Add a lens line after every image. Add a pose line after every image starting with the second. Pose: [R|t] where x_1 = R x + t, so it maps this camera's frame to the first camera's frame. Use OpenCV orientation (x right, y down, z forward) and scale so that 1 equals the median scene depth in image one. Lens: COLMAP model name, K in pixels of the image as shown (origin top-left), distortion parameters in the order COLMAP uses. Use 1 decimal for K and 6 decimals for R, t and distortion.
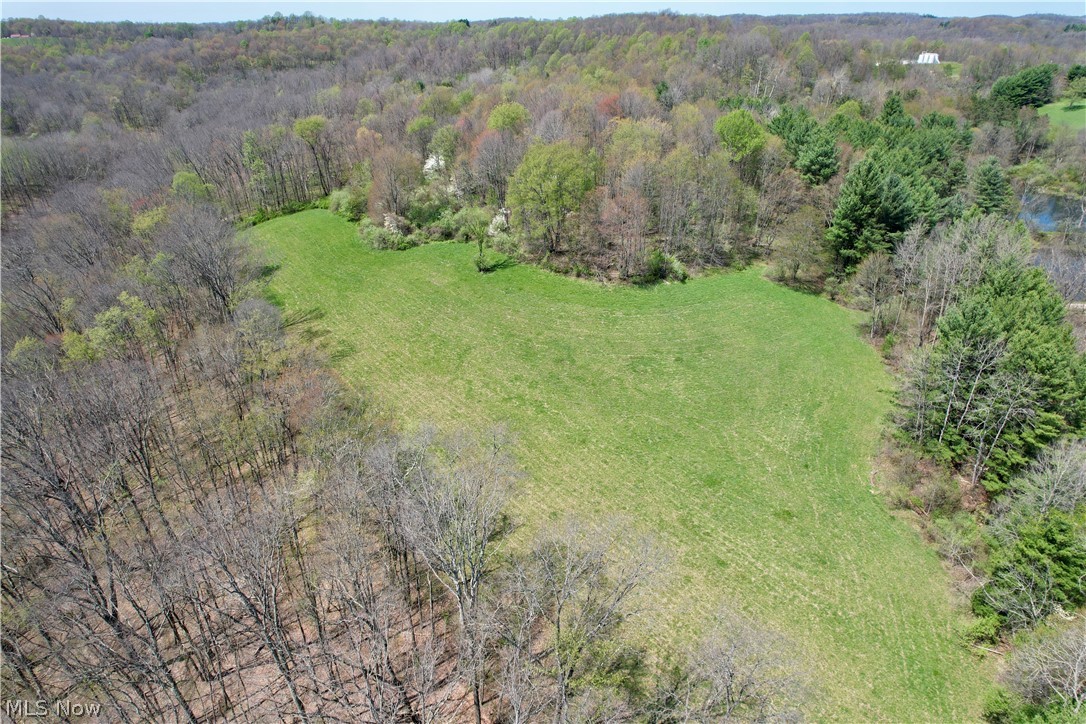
lens RADIAL K [[696.9, 0, 541.9], [0, 696.9, 378.4], [0, 0, 1]] dist [-0.082987, 0.073906]
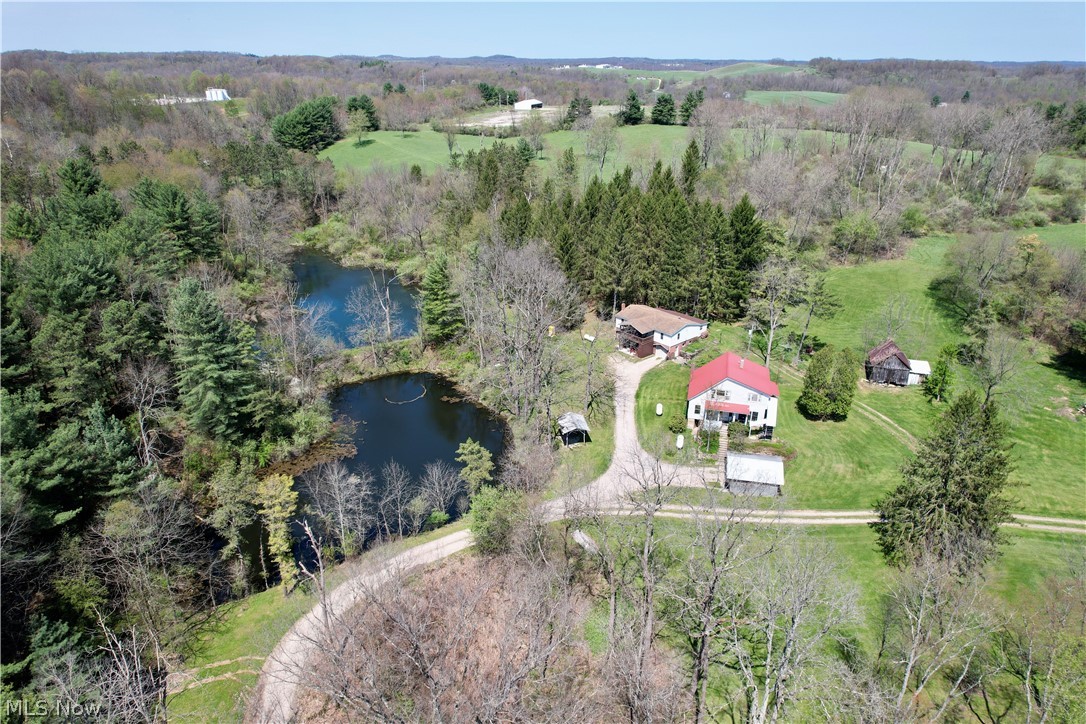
lens RADIAL K [[696.9, 0, 541.9], [0, 696.9, 378.4], [0, 0, 1]] dist [-0.082987, 0.073906]
pose [[0.679764, -0.305771, 0.666652, 0.249243], [0.337155, 0.937493, 0.086211, -0.109553], [-0.651343, 0.166163, 0.740366, 0.240340]]
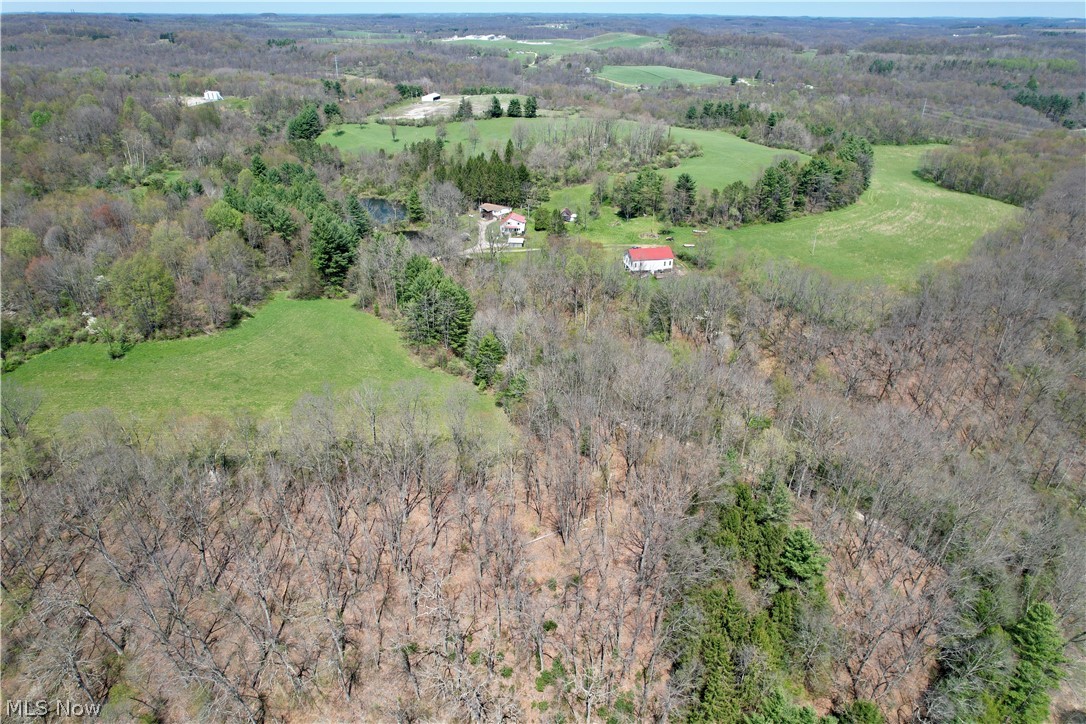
lens RADIAL K [[695.4, 0, 543.0], [0, 695.4, 362.0], [0, 0, 1]] dist [-0.081593, 0.001183]
pose [[0.563792, -0.371265, 0.737767, -0.266616], [0.376421, 0.910608, 0.170587, -0.024802], [-0.735150, 0.181535, 0.653146, -0.223695]]
